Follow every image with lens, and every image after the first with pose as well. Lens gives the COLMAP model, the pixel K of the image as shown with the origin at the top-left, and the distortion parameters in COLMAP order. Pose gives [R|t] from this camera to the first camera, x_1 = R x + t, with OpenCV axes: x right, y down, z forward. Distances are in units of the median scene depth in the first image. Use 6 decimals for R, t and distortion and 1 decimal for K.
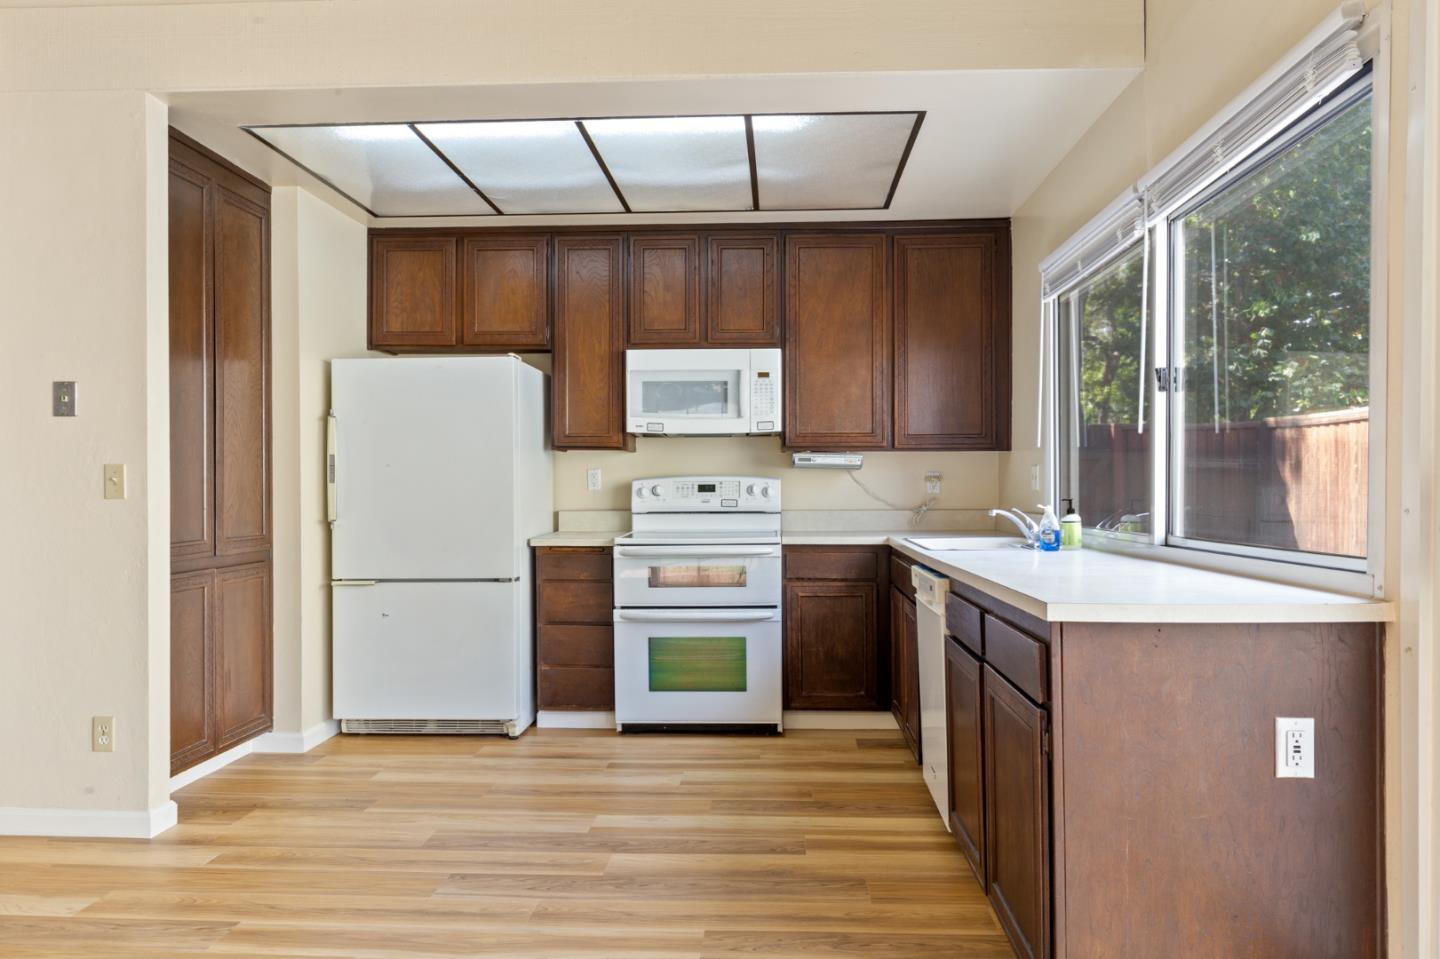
lens RADIAL K [[1013.9, 0, 722.7], [0, 1013.9, 487.7], [0, 0, 1]] dist [-0.002612, -0.000579]
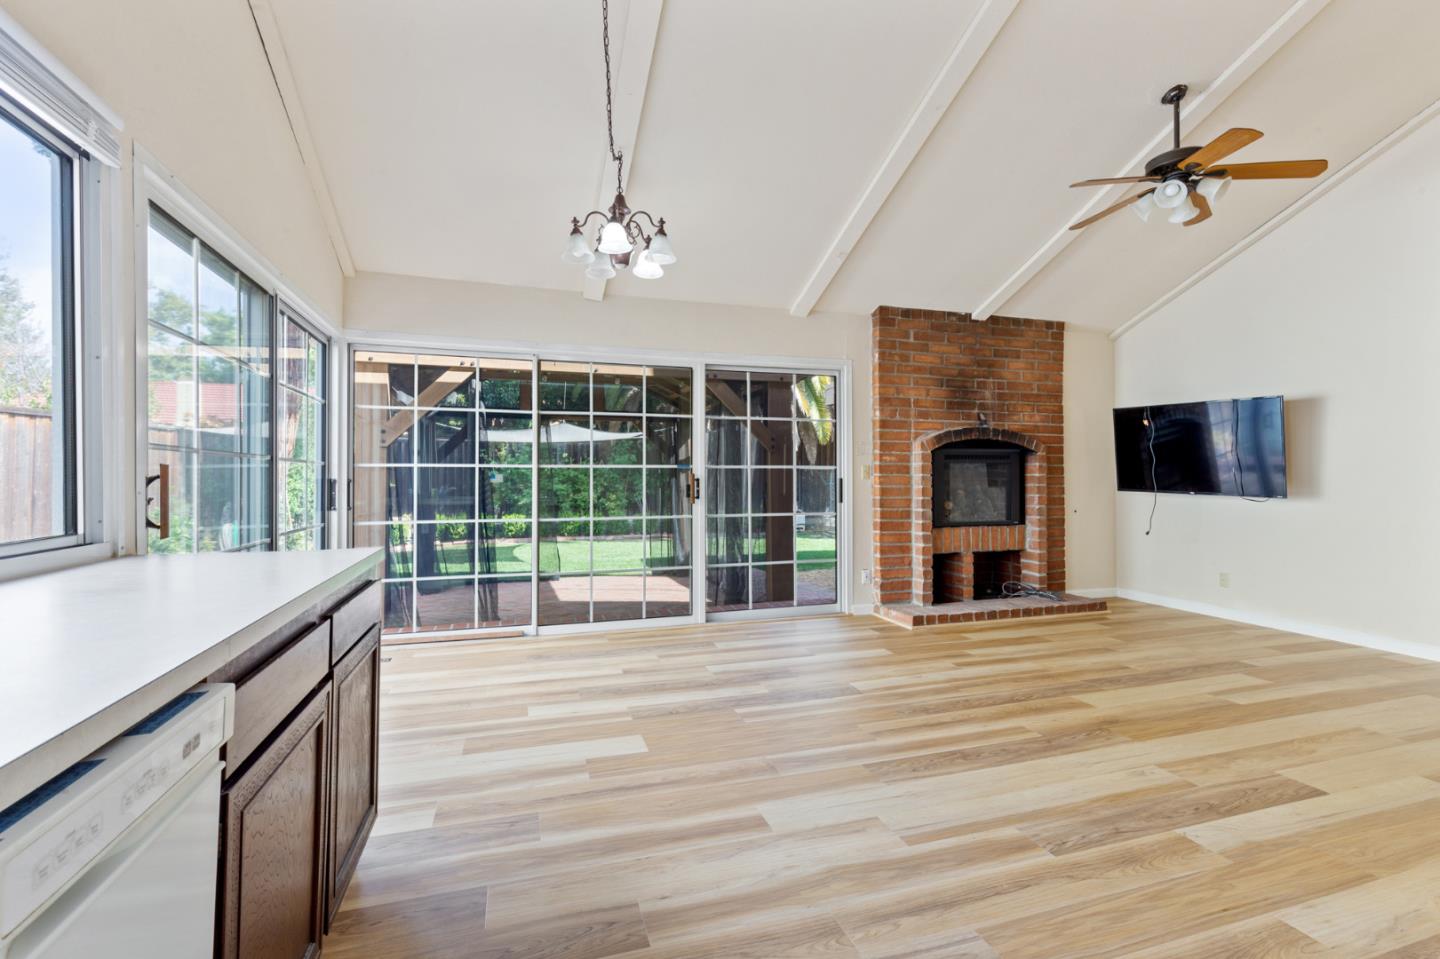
lens RADIAL K [[657.1, 0, 725.9], [0, 657.1, 474.7], [0, 0, 1]] dist [0.009113, -0.000106]
pose [[-0.931656, 0.004334, -0.363316, 0.101277], [0.004706, 0.999989, -0.000141, 0.000082], [0.363311, -0.001841, -0.931666, 1.175253]]
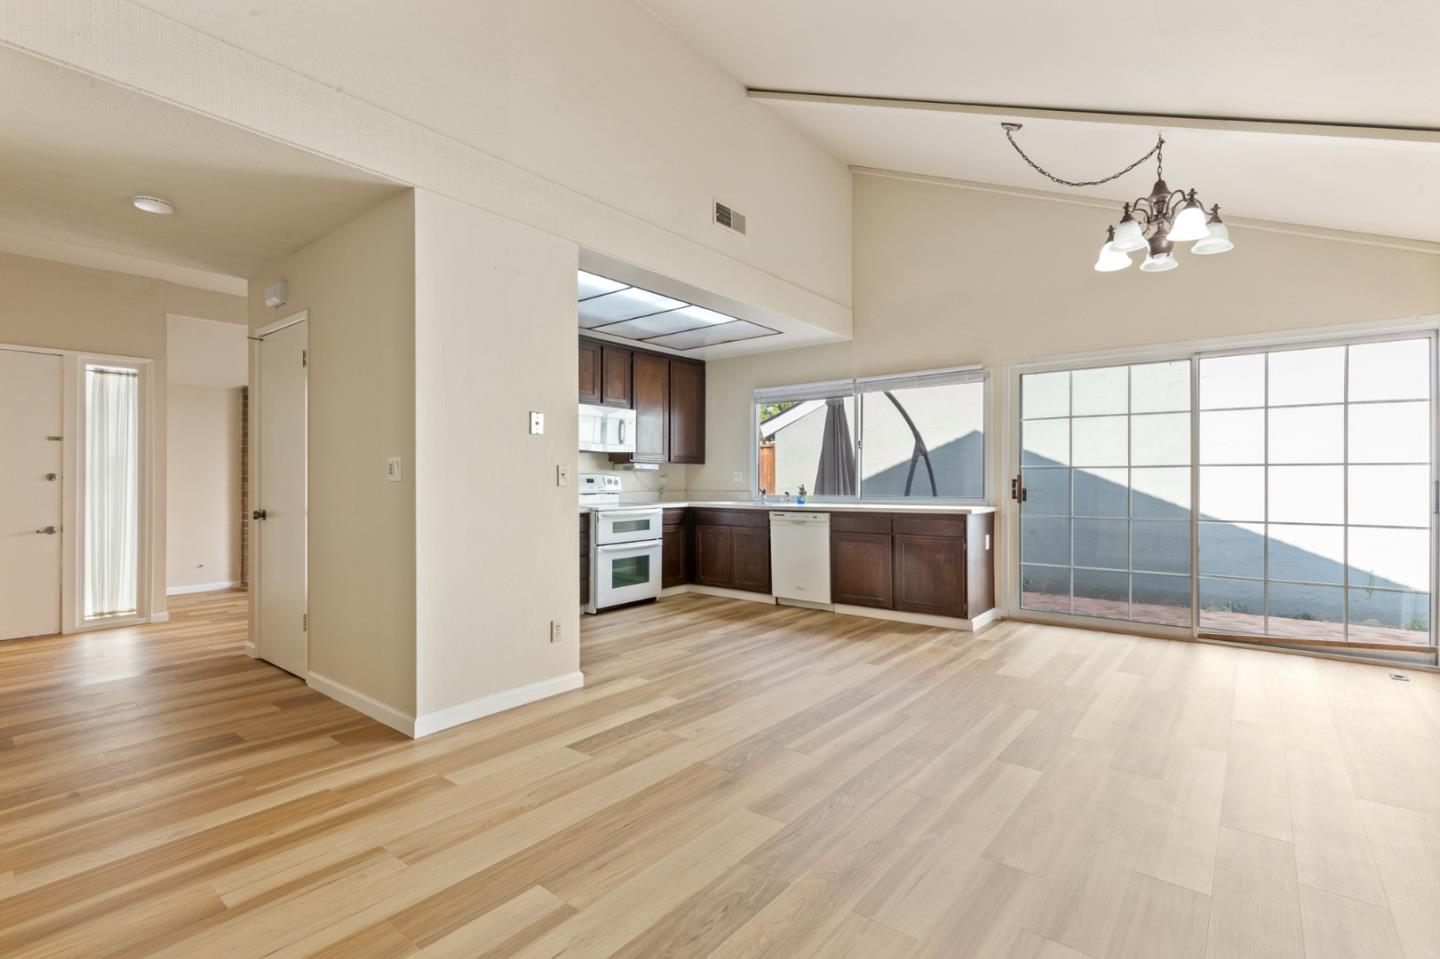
lens RADIAL K [[657.1, 0, 725.9], [0, 657.1, 474.7], [0, 0, 1]] dist [0.009113, -0.000106]
pose [[0.582895, 0.009726, 0.812489, -1.240031], [-0.000646, 0.999934, -0.011507, 0.004910], [-0.812547, 0.006182, 0.582862, 0.152498]]
